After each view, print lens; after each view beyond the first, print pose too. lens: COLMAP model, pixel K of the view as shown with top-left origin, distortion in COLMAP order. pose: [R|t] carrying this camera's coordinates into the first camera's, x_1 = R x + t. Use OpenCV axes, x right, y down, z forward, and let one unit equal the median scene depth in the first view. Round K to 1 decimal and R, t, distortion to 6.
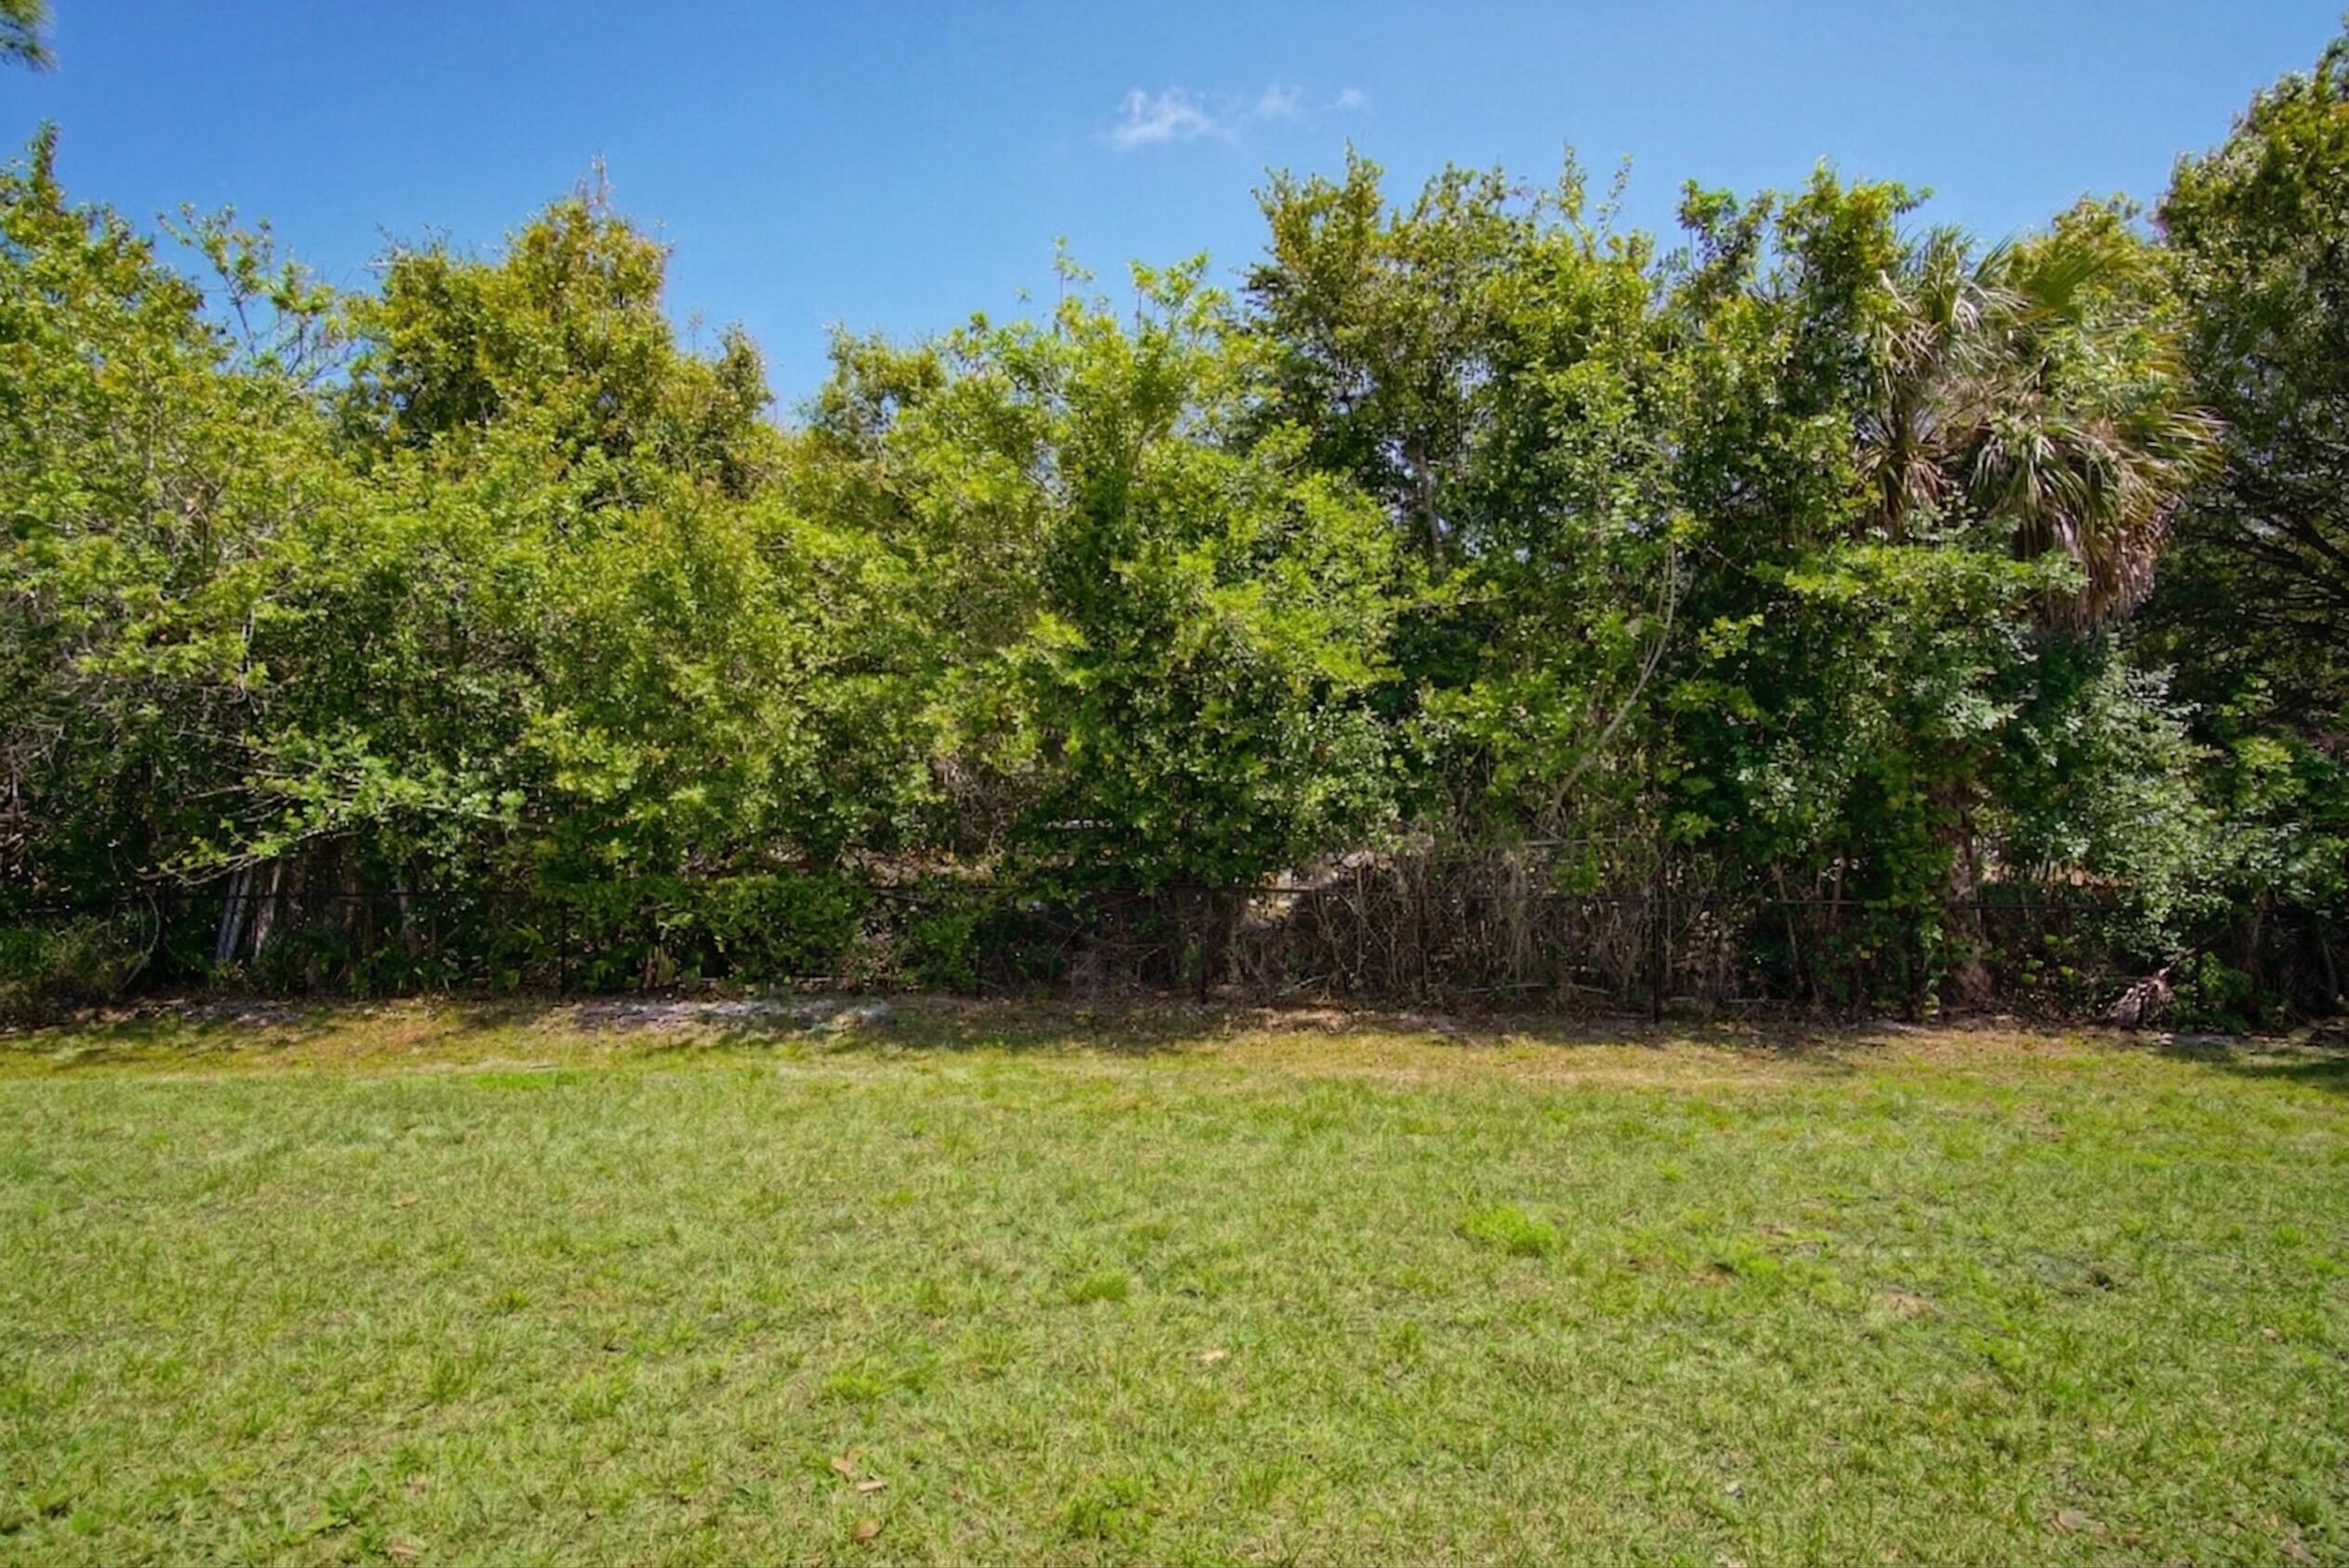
lens RADIAL K [[1253.1, 0, 1162.8], [0, 1253.1, 769.4], [0, 0, 1]] dist [-0.018861, 0.001379]
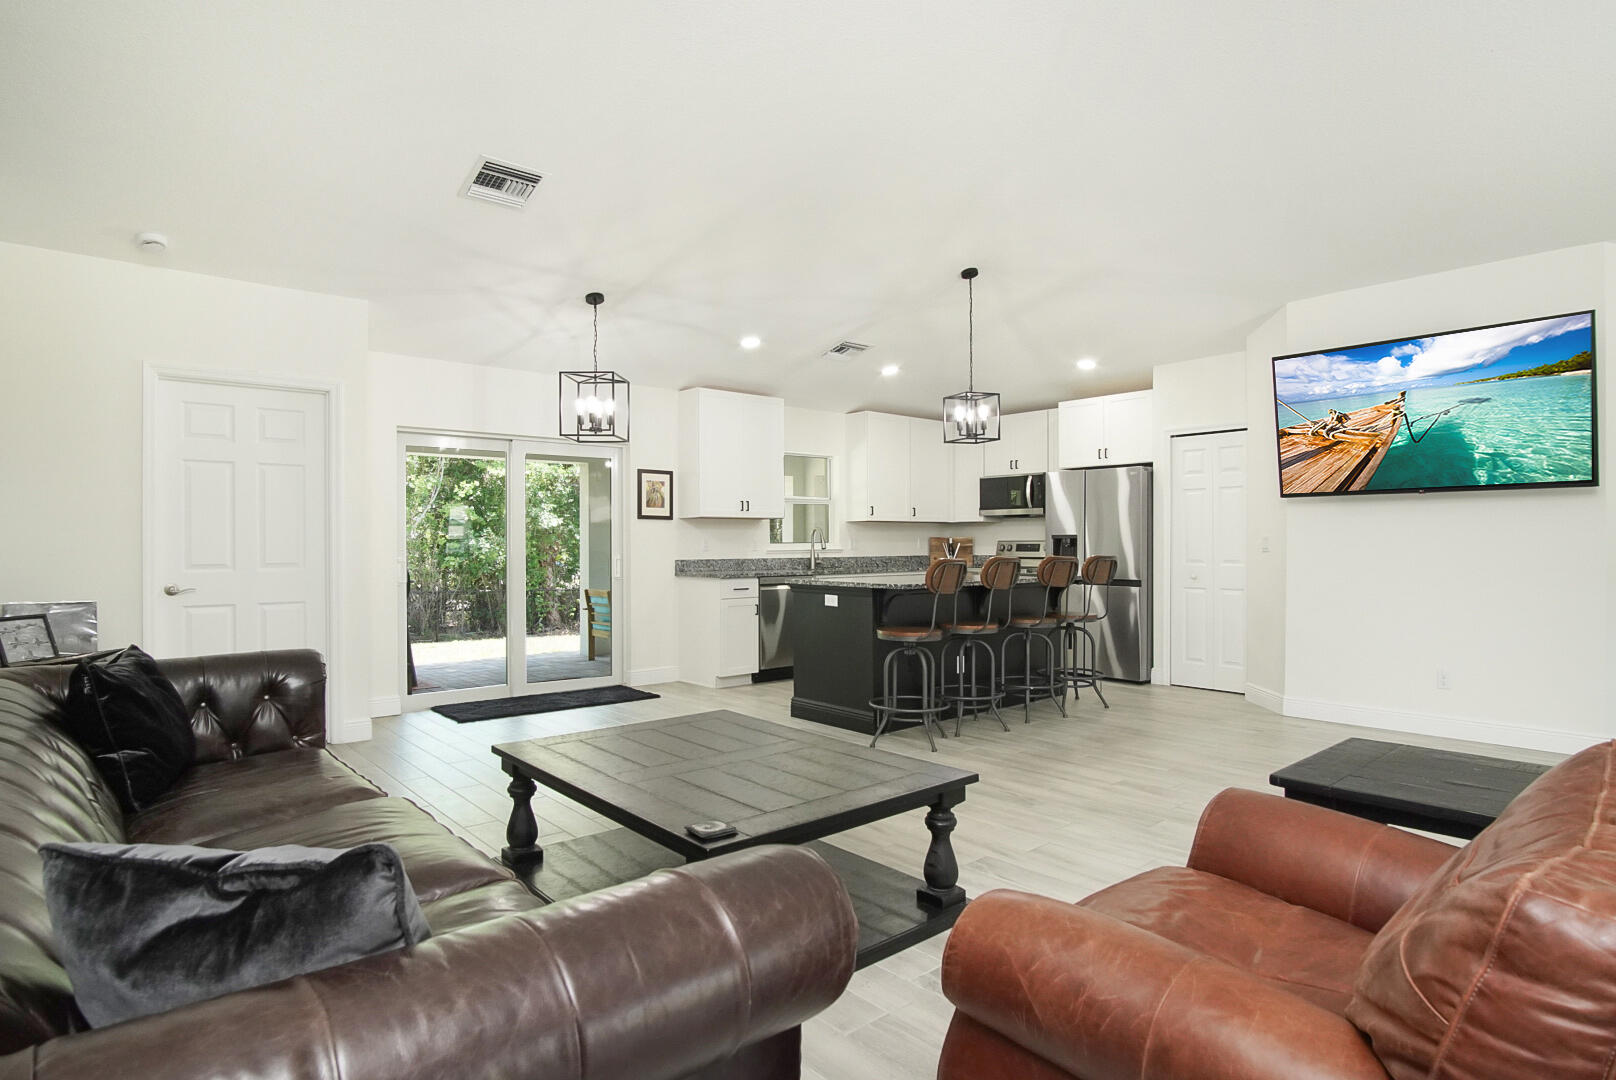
lens RADIAL K [[864.4, 0, 807.3], [0, 864.4, 544.2], [0, 0, 1]] dist [-0.027460, 0.001660]
pose [[0.686616, -0.001373, 0.727019, -0.352024], [-0.007700, 0.999928, 0.009161, -0.011304], [-0.726979, -0.011888, 0.686557, -0.728678]]
